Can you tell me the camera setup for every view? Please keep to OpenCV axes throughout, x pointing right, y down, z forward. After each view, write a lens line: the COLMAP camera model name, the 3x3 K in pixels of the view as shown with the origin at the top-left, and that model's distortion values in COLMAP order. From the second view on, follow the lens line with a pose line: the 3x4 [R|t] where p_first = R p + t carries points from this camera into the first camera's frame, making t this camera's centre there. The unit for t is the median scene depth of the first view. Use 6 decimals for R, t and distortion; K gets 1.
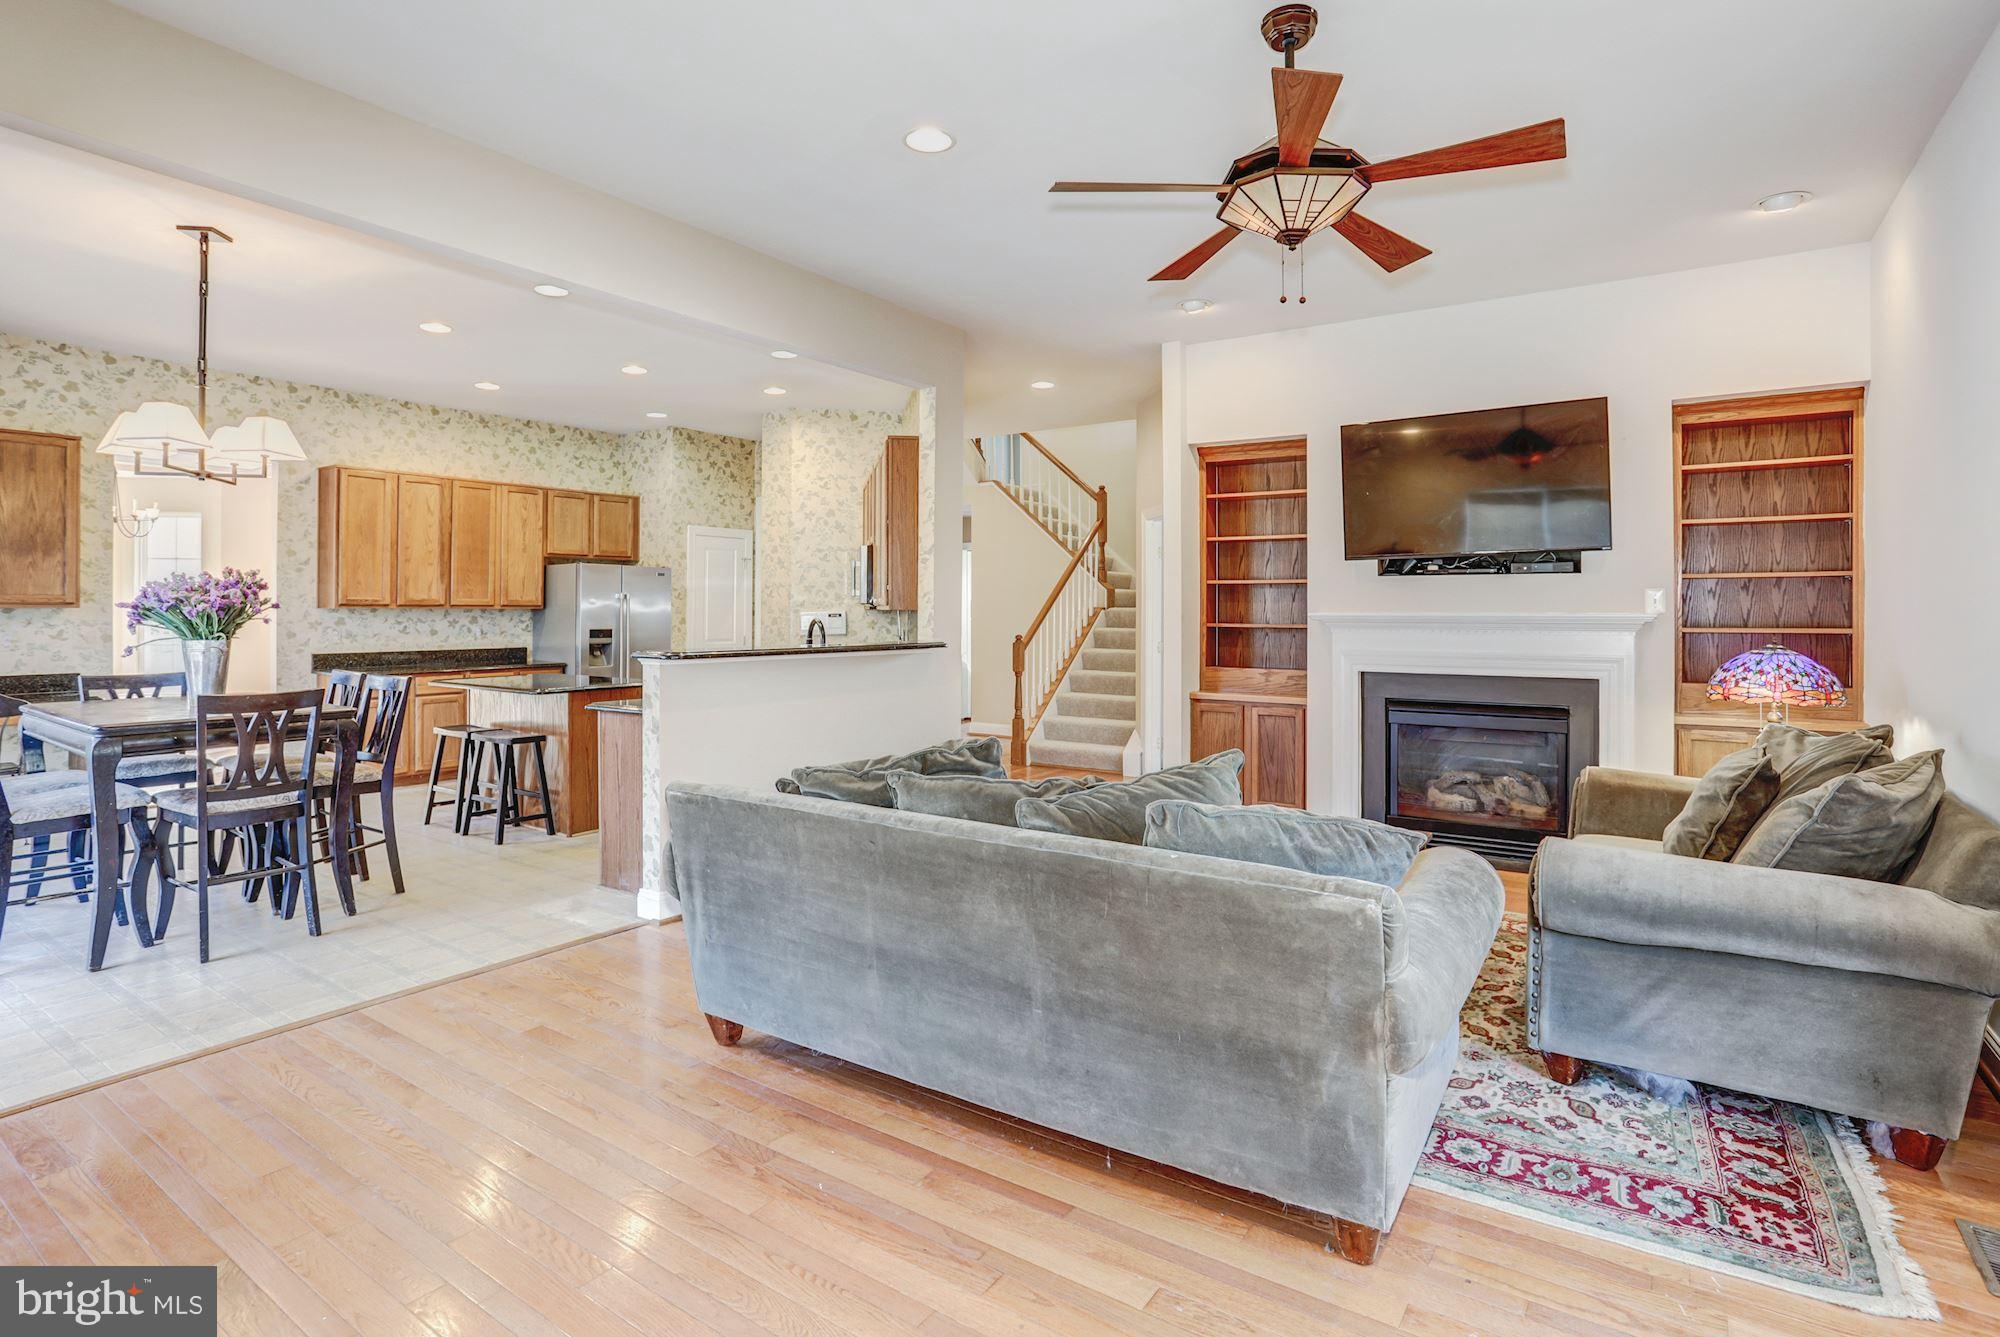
lens RADIAL K [[992.2, 0, 1010.3], [0, 992.2, 612.8], [0, 0, 1]] dist [-0.062871, 0.029880]
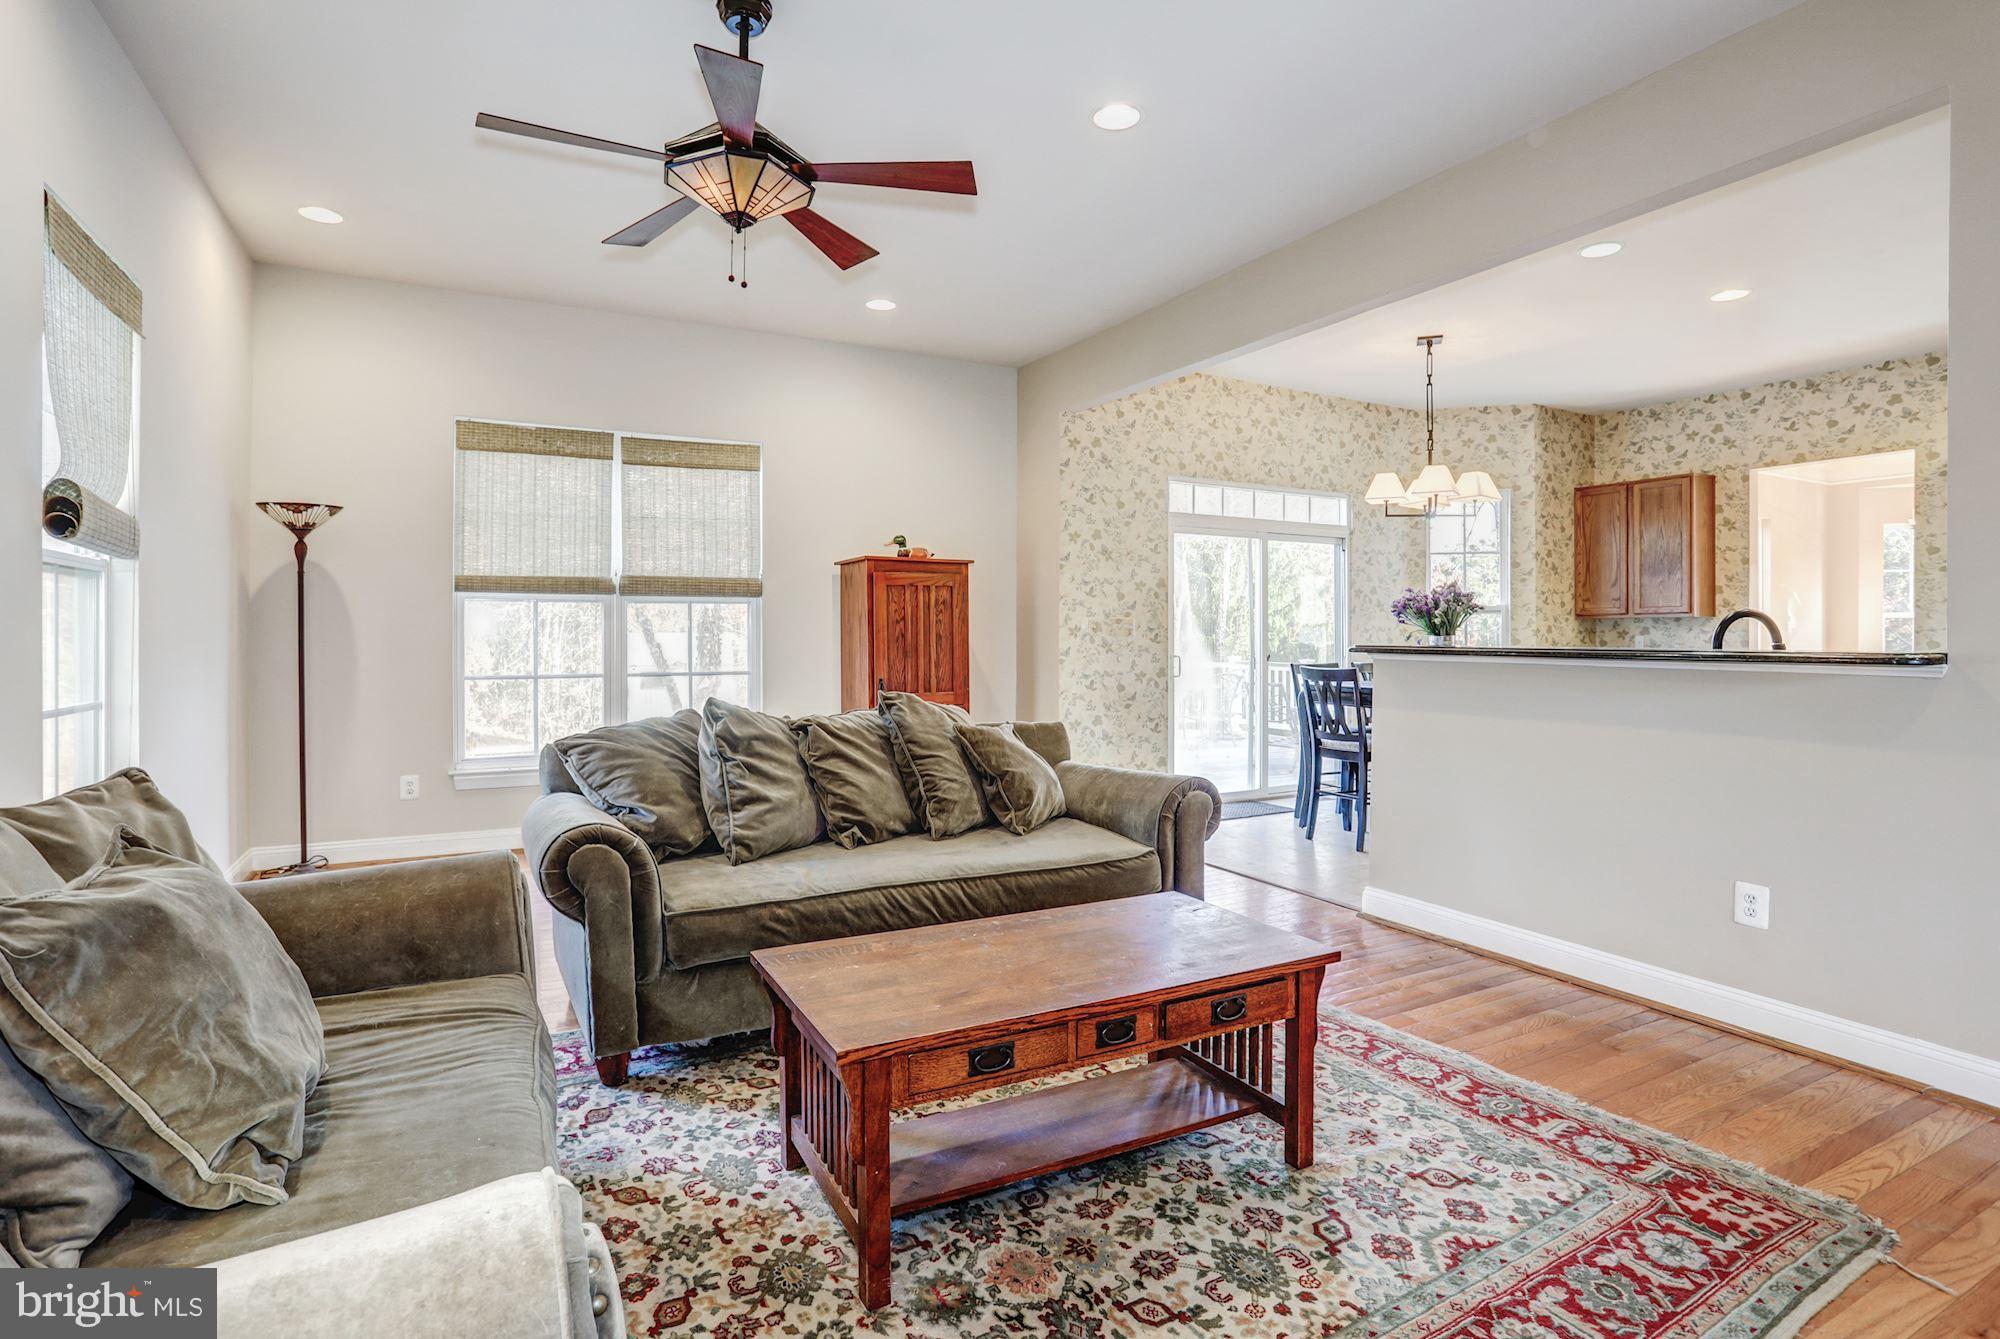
lens RADIAL K [[992.2, 0, 995.8], [0, 992.2, 636.8], [0, 0, 1]] dist [-0.062871, 0.029880]
pose [[-0.463366, -0.001913, -0.886165, 0.376023], [-0.005027, 0.999987, 0.000470, 0.018072], [0.886153, 0.004673, -0.463370, 0.600818]]
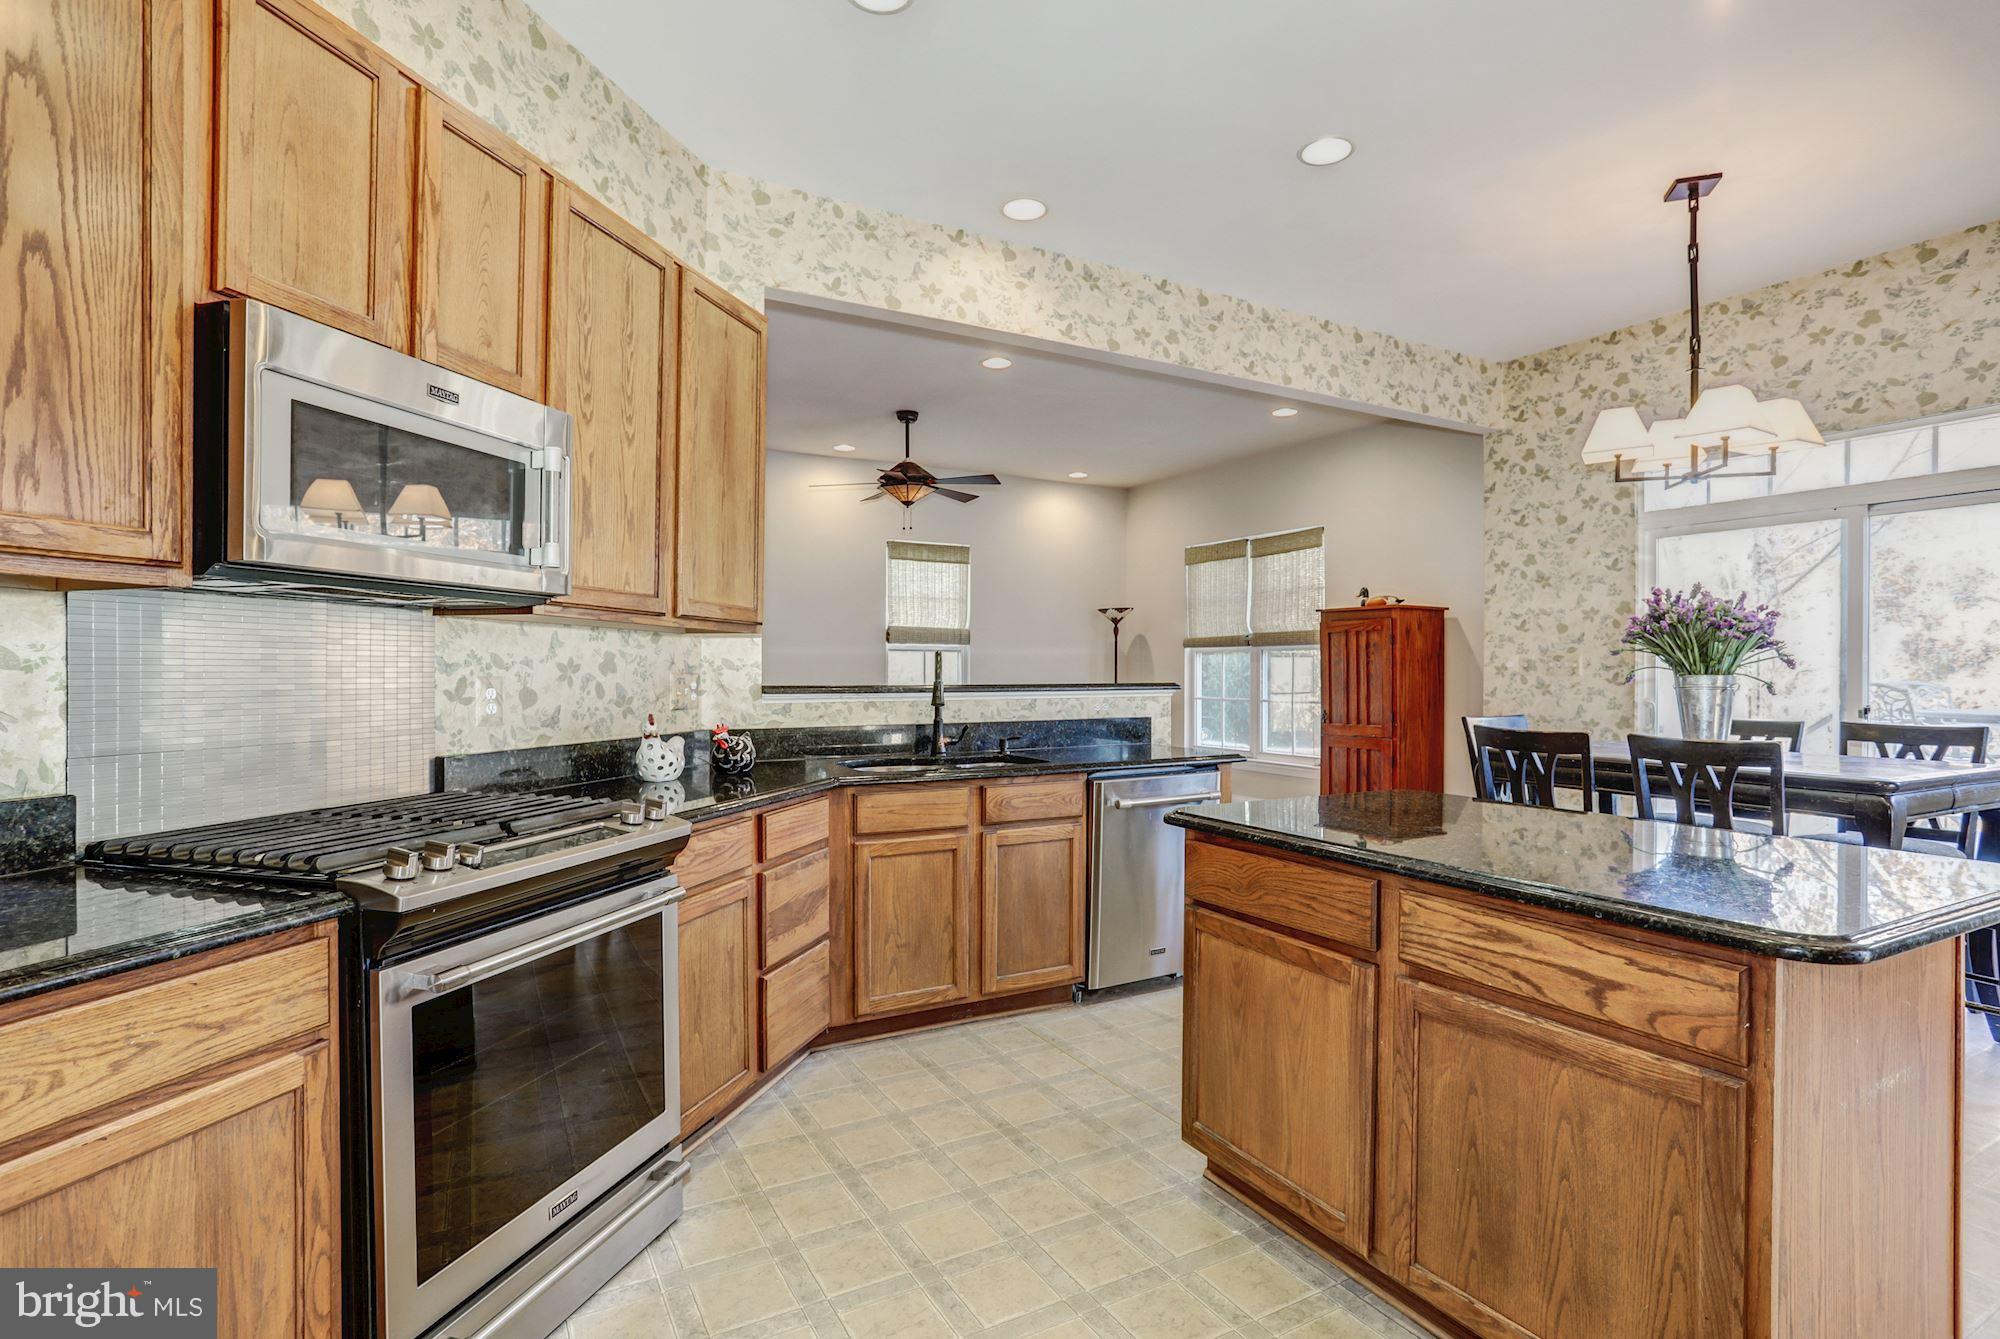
lens RADIAL K [[992.2, 0, 991.6], [0, 992.2, 674.3], [0, 0, 1]] dist [-0.062871, 0.029880]
pose [[-0.887526, -0.005688, 0.460722, -0.377337], [-0.002443, 0.999968, 0.007641, 0.012083], [-0.460751, 0.005656, -0.887512, 1.108832]]
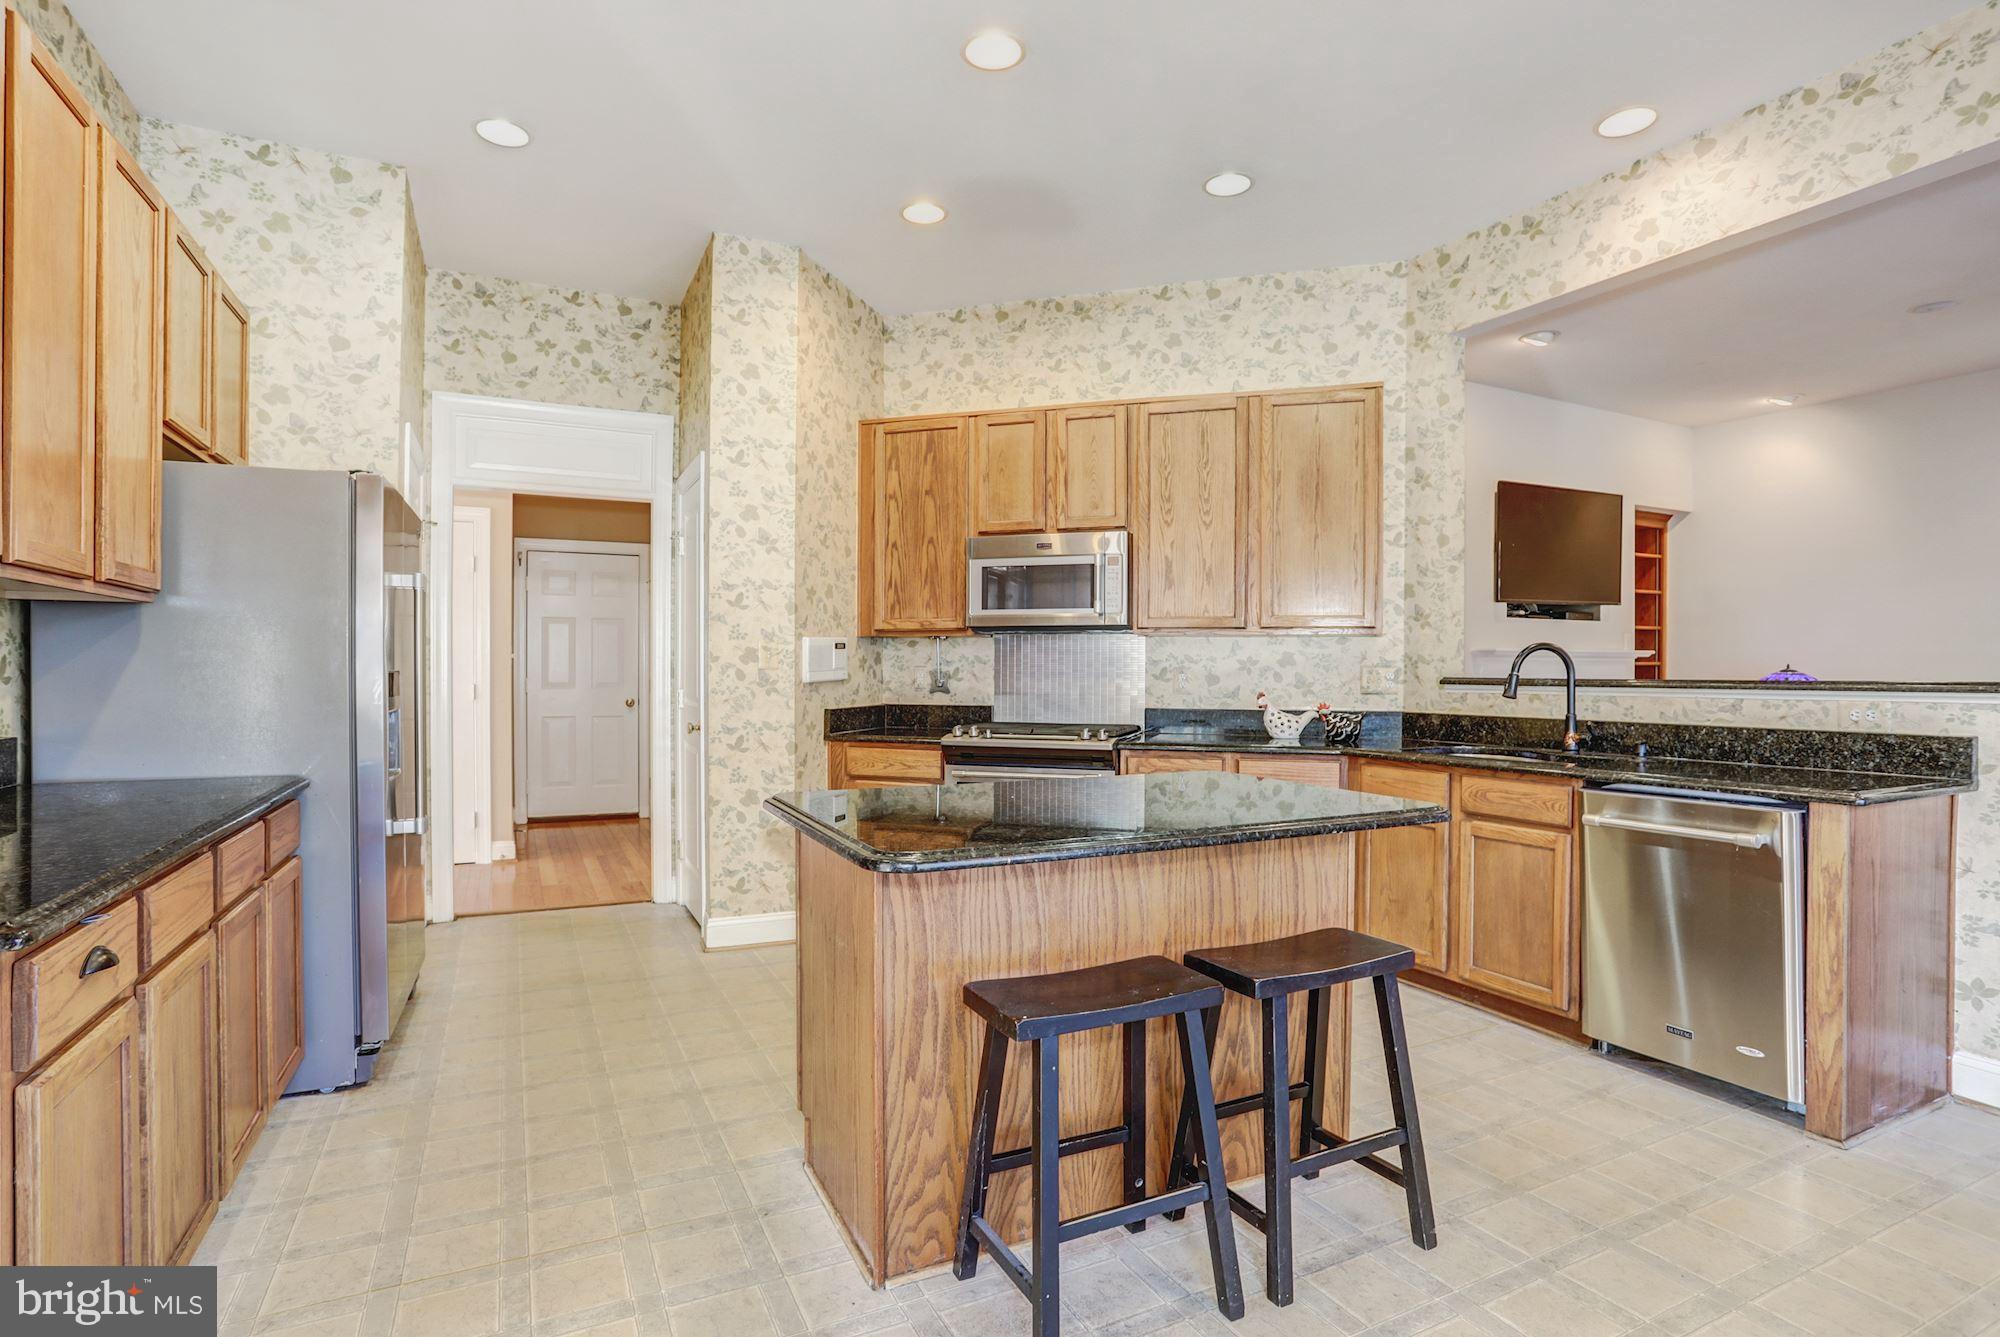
lens RADIAL K [[992.2, 0, 1002.7], [0, 992.2, 684.5], [0, 0, 1]] dist [-0.062871, 0.029880]
pose [[0.499975, -0.010476, 0.865976, -0.660745], [-0.001244, 0.999917, 0.012814, 0.018605], [-0.866039, -0.007484, 0.499921, 0.683063]]
